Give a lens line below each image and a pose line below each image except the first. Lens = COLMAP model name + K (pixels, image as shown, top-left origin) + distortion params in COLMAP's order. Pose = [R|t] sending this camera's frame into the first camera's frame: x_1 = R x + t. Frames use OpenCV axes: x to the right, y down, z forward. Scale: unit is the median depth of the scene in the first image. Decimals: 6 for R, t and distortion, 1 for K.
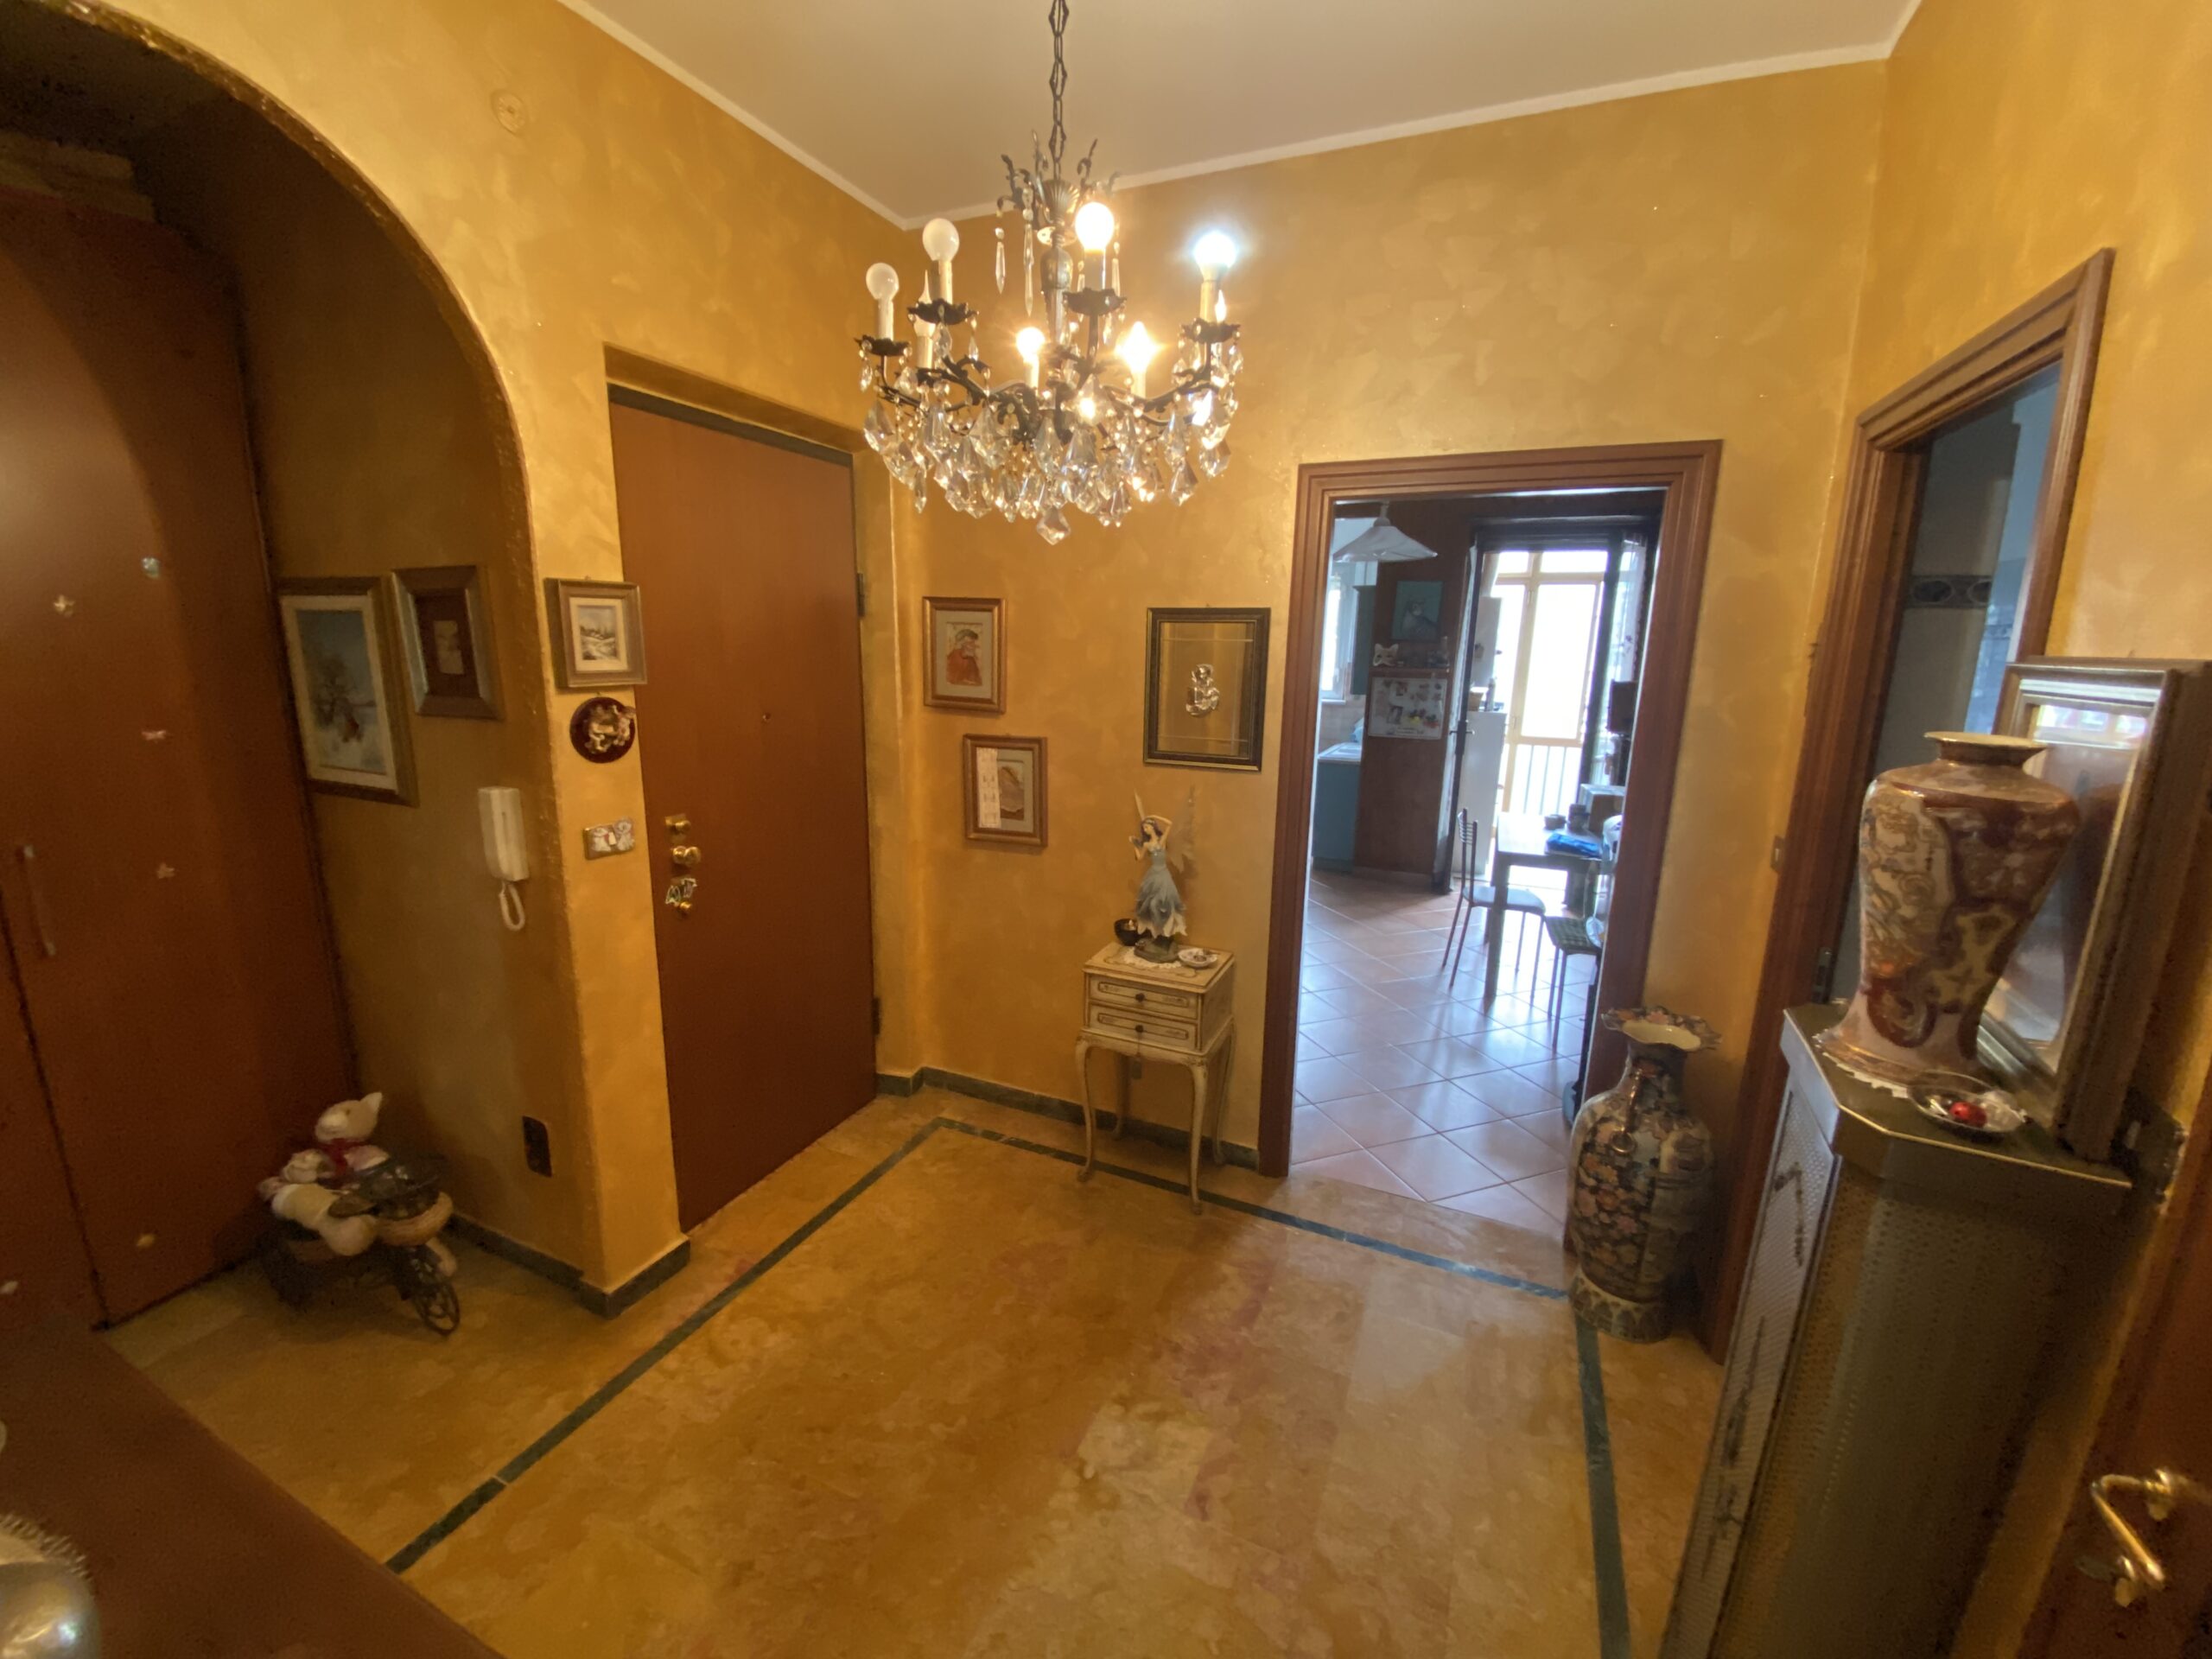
lens RADIAL K [[894.8, 0, 1102.1], [0, 894.8, 837.8], [0, 0, 1]] dist [-0.024377, -0.003752]
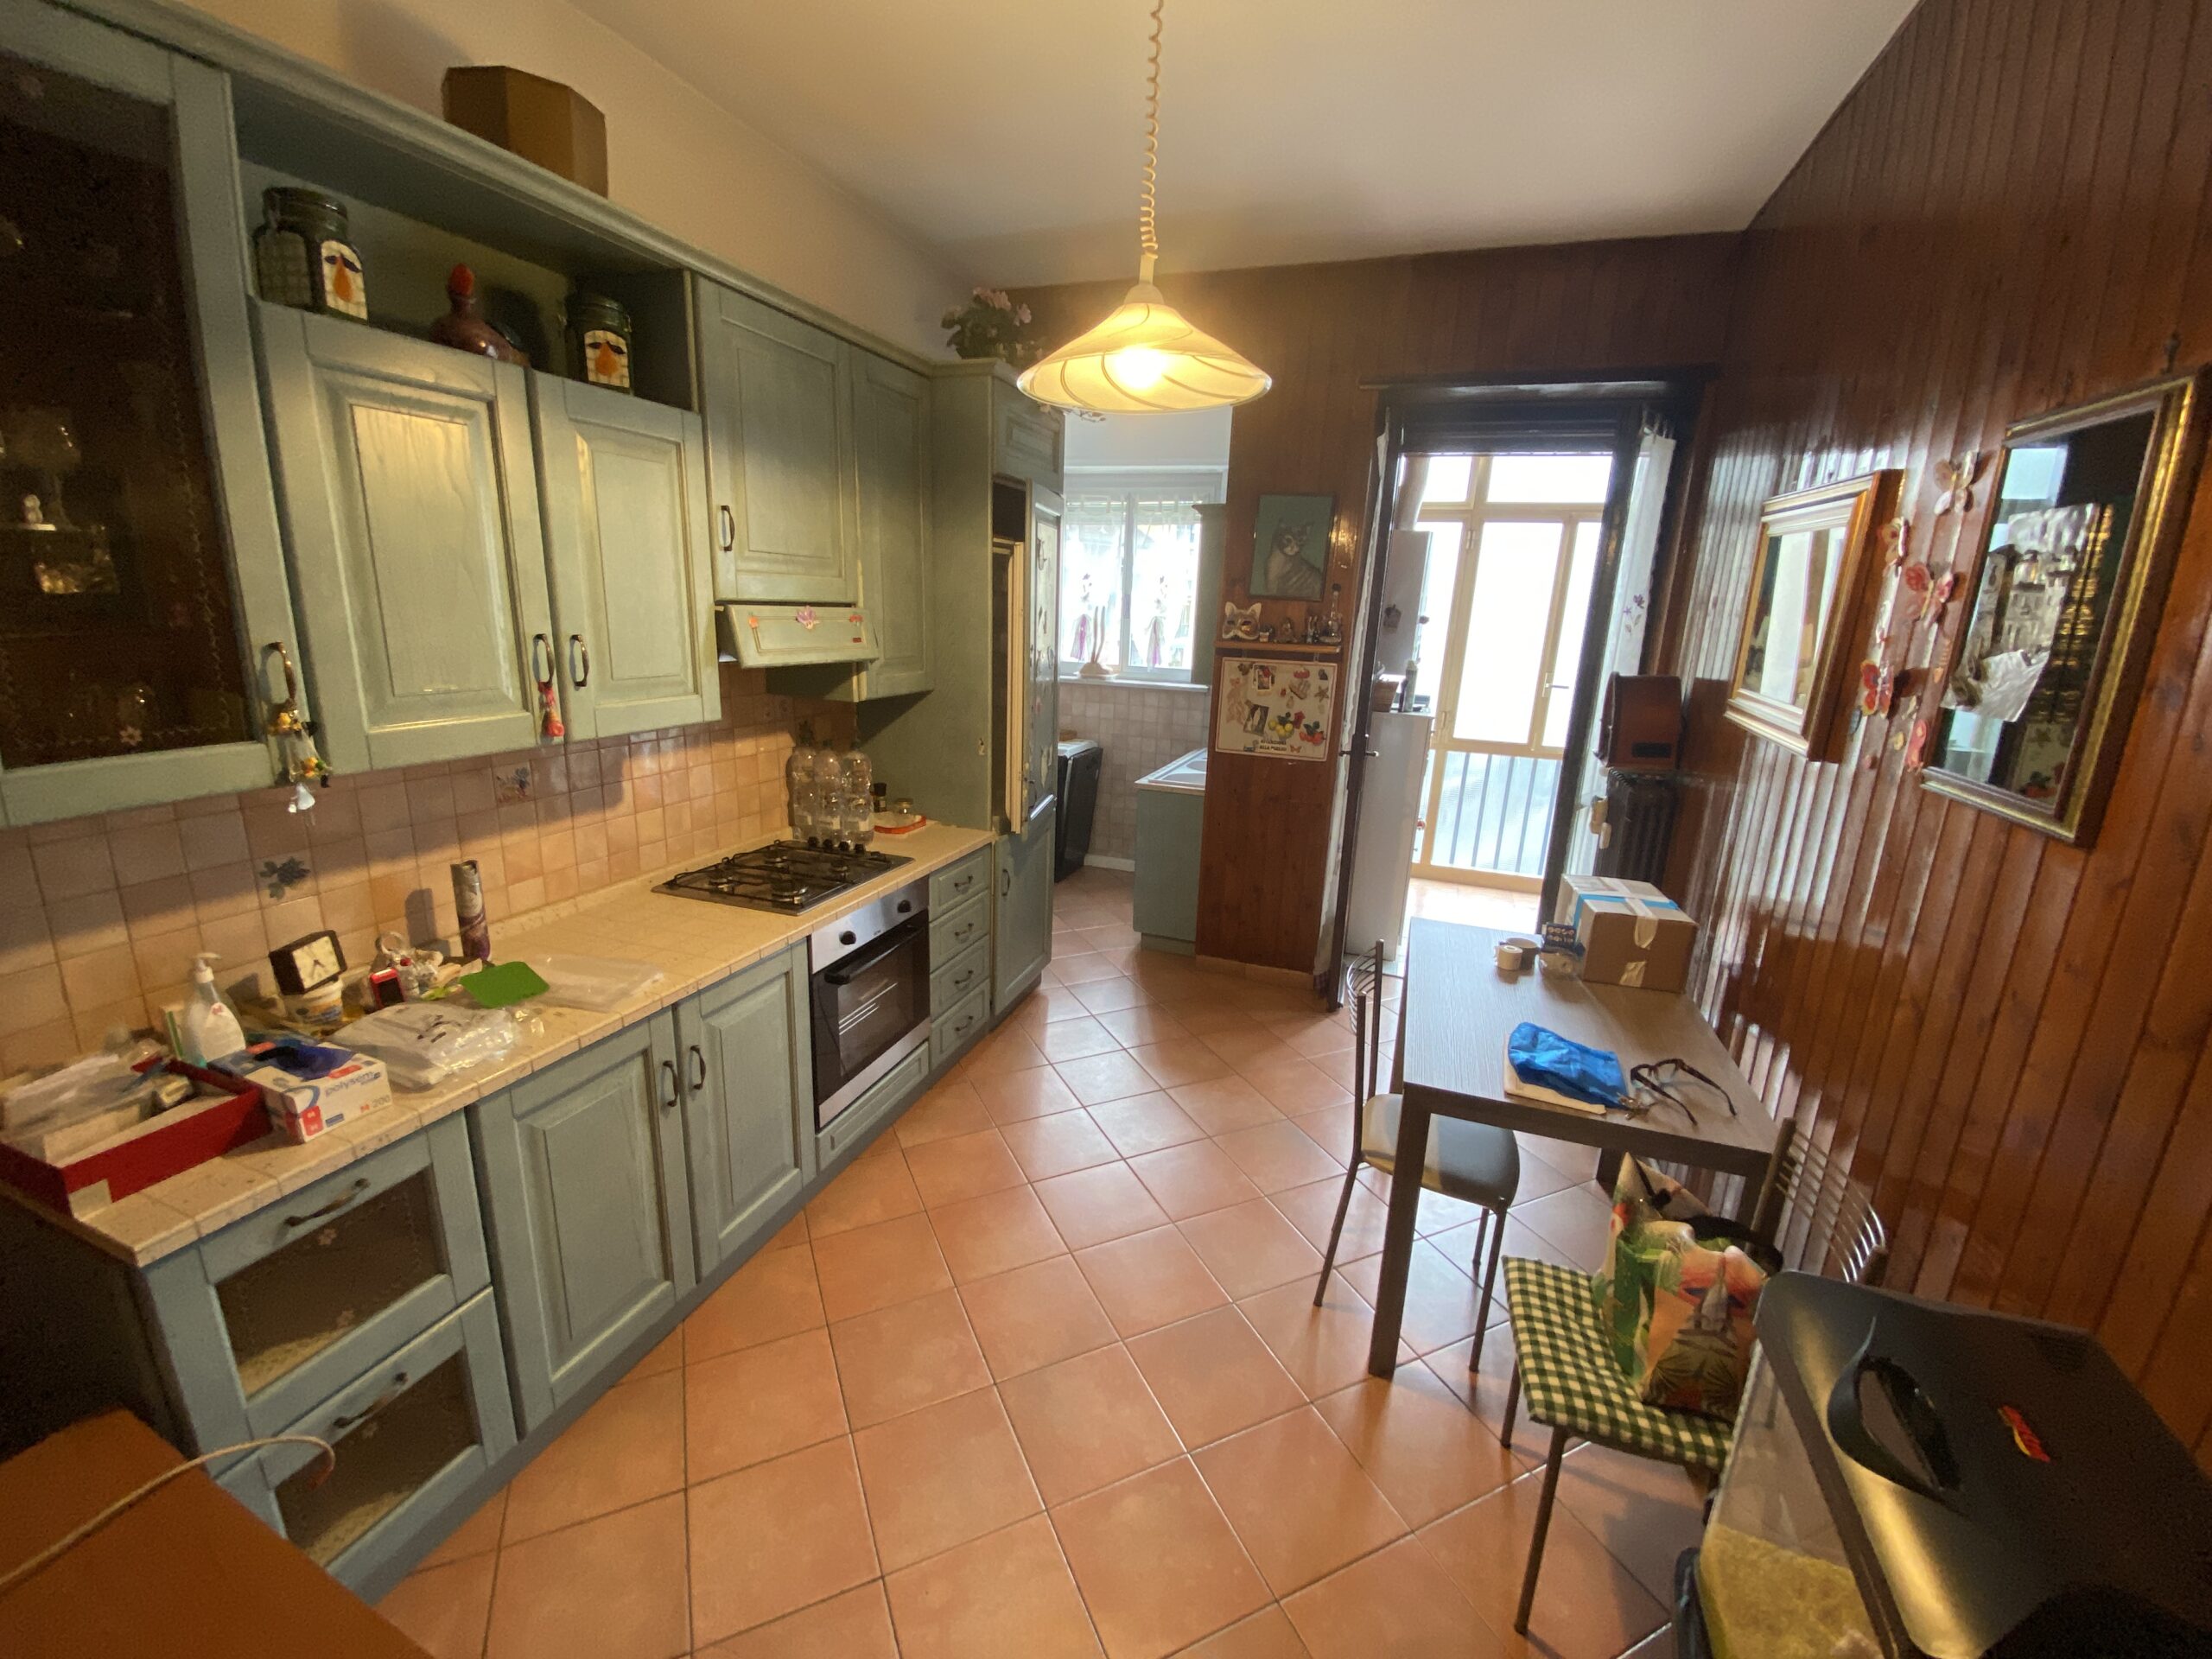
lens RADIAL K [[894.8, 0, 1120.6], [0, 894.8, 815.2], [0, 0, 1]] dist [-0.024377, -0.003752]
pose [[0.995734, 0.004955, 0.092135, 0.246297], [-0.007780, 0.999510, 0.030327, -0.123600], [-0.091939, -0.030915, 0.995285, 0.543048]]
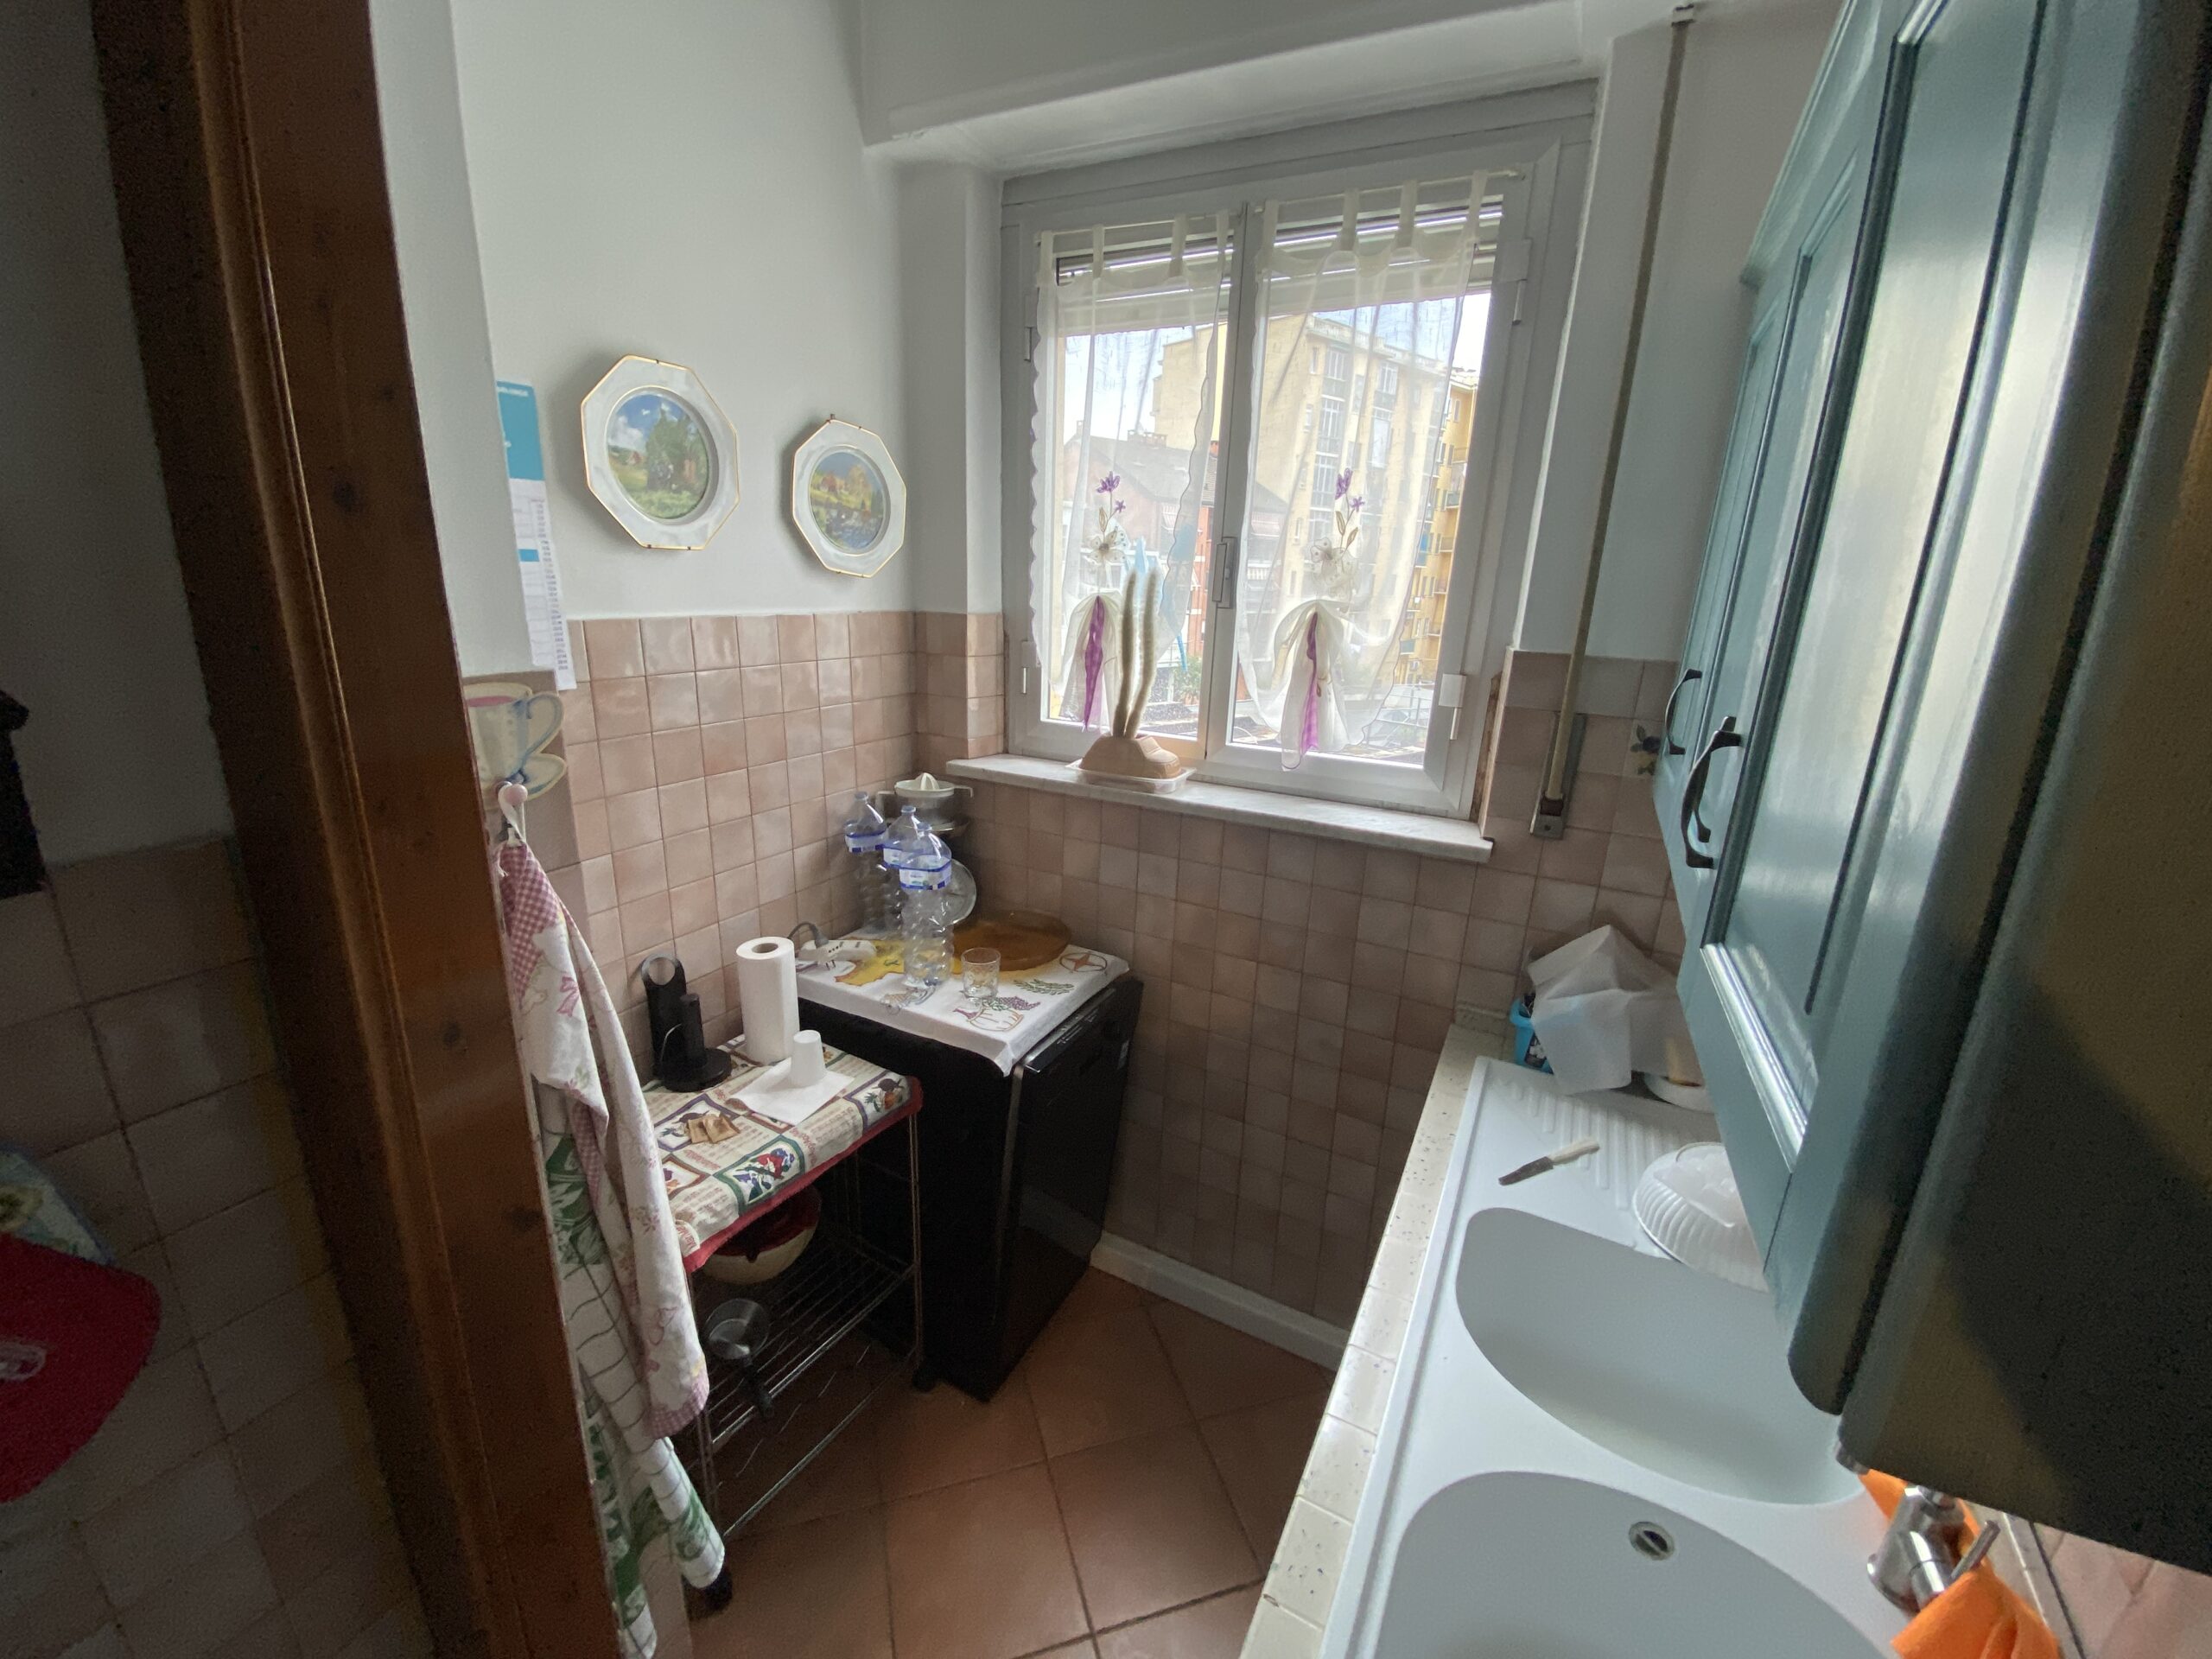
lens RADIAL K [[894.8, 0, 1109.0], [0, 894.8, 812.2], [0, 0, 1]] dist [-0.024377, -0.003752]
pose [[0.998598, 0.036672, -0.038182, 0.308326], [-0.034933, 0.998364, 0.045266, -0.235233], [0.039779, -0.043869, 0.998245, 1.126179]]
